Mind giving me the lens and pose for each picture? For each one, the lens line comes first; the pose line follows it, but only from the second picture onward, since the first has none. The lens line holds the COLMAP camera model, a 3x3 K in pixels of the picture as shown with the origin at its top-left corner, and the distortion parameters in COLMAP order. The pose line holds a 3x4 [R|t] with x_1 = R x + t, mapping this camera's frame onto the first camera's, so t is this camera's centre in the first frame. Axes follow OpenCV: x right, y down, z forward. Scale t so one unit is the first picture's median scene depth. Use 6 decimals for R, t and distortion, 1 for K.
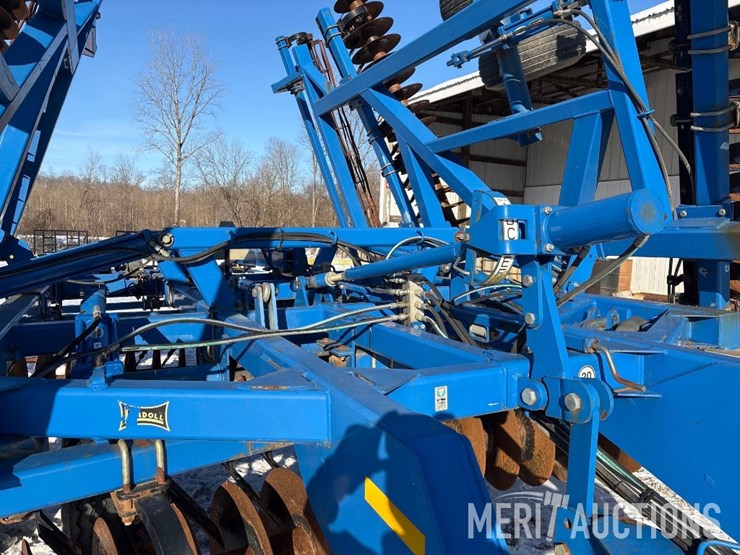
lens RADIAL K [[557.0, 0, 371.1], [0, 557.0, 280.4], [0, 0, 1]] dist [0.054534, -0.065431]
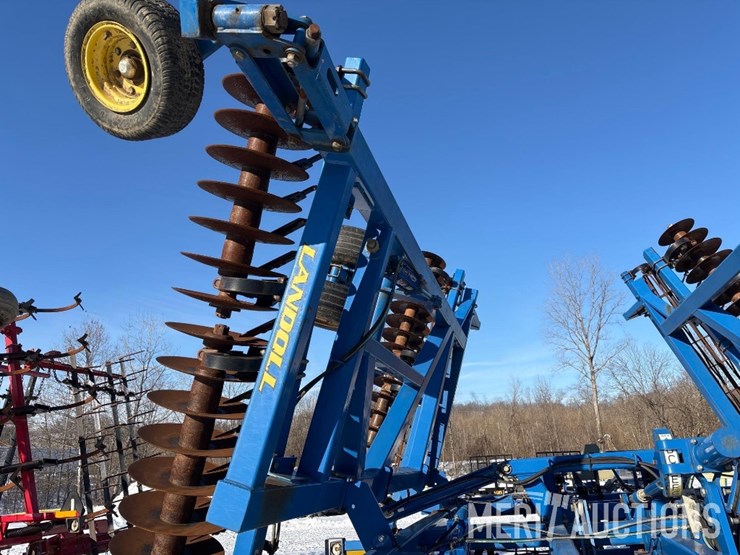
lens RADIAL K [[557.0, 0, 370.9], [0, 557.0, 275.4], [0, 0, 1]] dist [0.054534, -0.065431]
pose [[0.752261, -0.260947, -0.604988, 0.198883], [0.014568, 0.924590, -0.380685, 0.006784], [0.658704, 0.277561, 0.699335, -0.209308]]
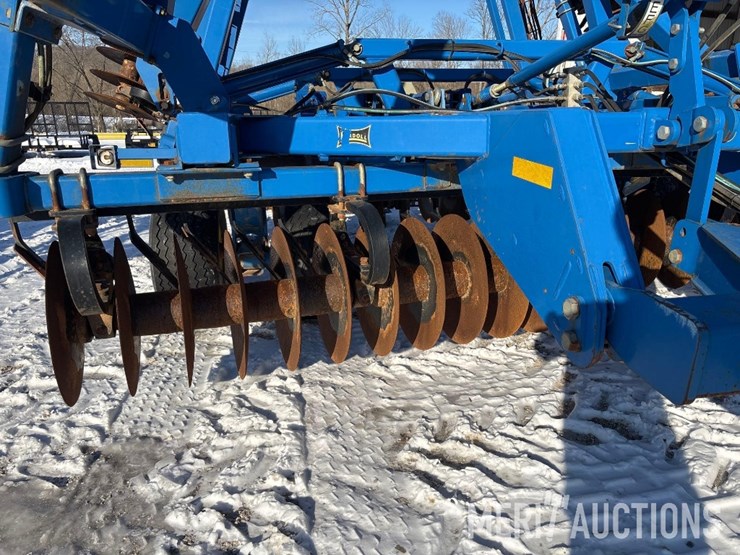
lens RADIAL K [[557.0, 0, 370.7], [0, 557.0, 281.5], [0, 0, 1]] dist [0.054534, -0.065431]
pose [[0.959543, 0.073609, -0.271770, 0.011477], [-0.019502, 0.980279, 0.196652, 0.087881], [0.280886, -0.183396, 0.942056, -0.100587]]
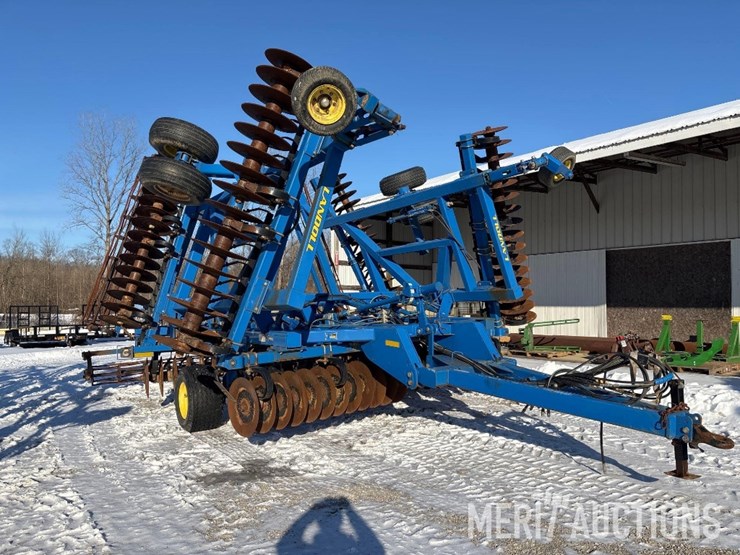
lens RADIAL K [[557.0, 0, 374.7], [0, 557.0, 285.0], [0, 0, 1]] dist [0.054534, -0.065431]
pose [[0.989114, -0.025318, 0.144954, -0.187012], [0.041404, 0.993172, -0.109061, 0.090965], [-0.141203, 0.113876, 0.983409, -0.903835]]
